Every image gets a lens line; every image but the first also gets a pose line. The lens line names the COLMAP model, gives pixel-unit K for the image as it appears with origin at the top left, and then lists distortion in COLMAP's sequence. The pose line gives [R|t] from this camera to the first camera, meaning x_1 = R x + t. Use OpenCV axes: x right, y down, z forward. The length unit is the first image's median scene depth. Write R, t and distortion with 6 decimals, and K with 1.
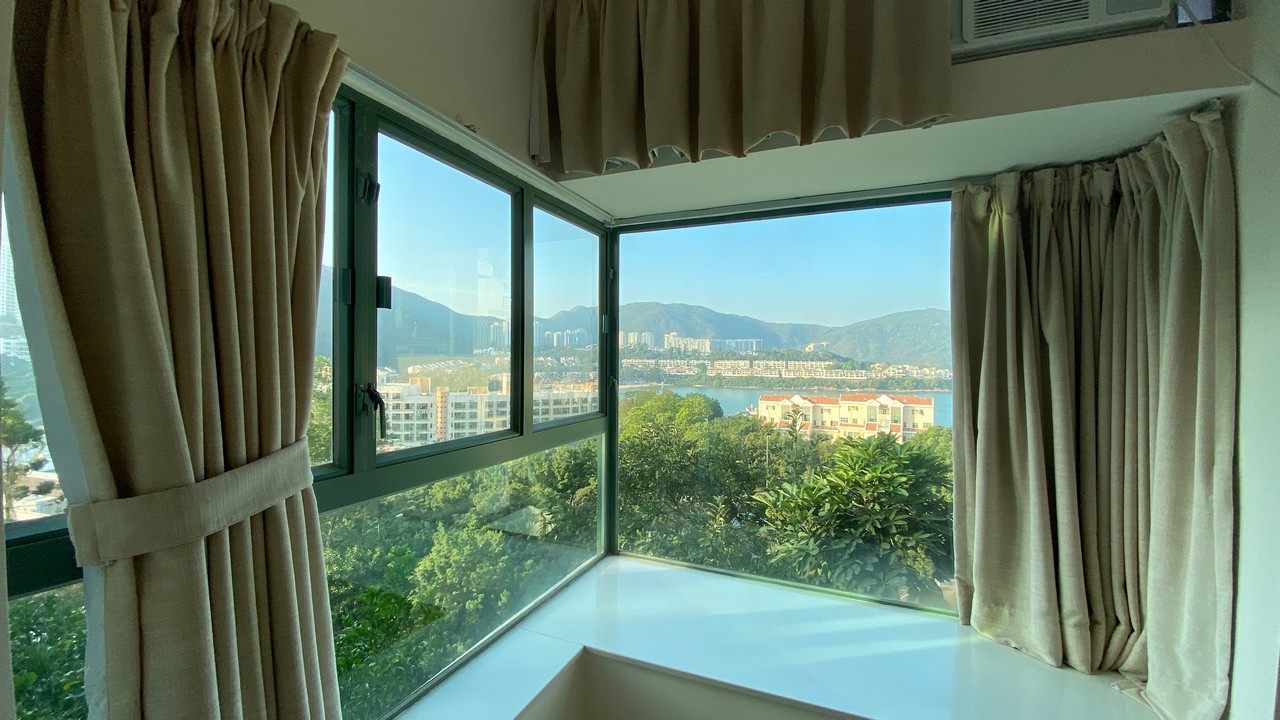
lens RADIAL K [[489.0, 0, 640.0], [0, 489.0, 360.0], [0, 0, 1]] dist [0.000332, -0.000031]
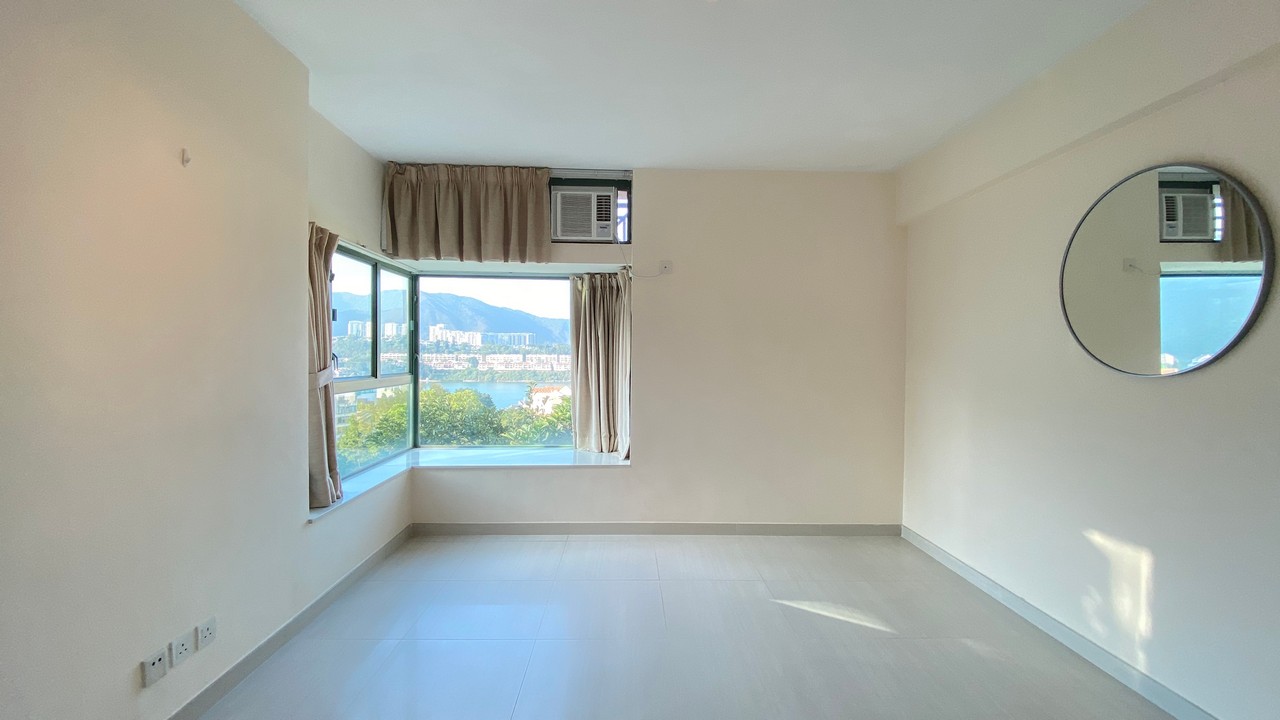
lens RADIAL K [[489.0, 0, 640.0], [0, 489.0, 360.0], [0, 0, 1]] dist [0.000332, -0.000031]
pose [[0.897792, -0.006858, 0.440367, -0.157054], [0.001334, 0.999917, 0.012852, 0.049786], [-0.440419, -0.010951, 0.897726, -1.491522]]
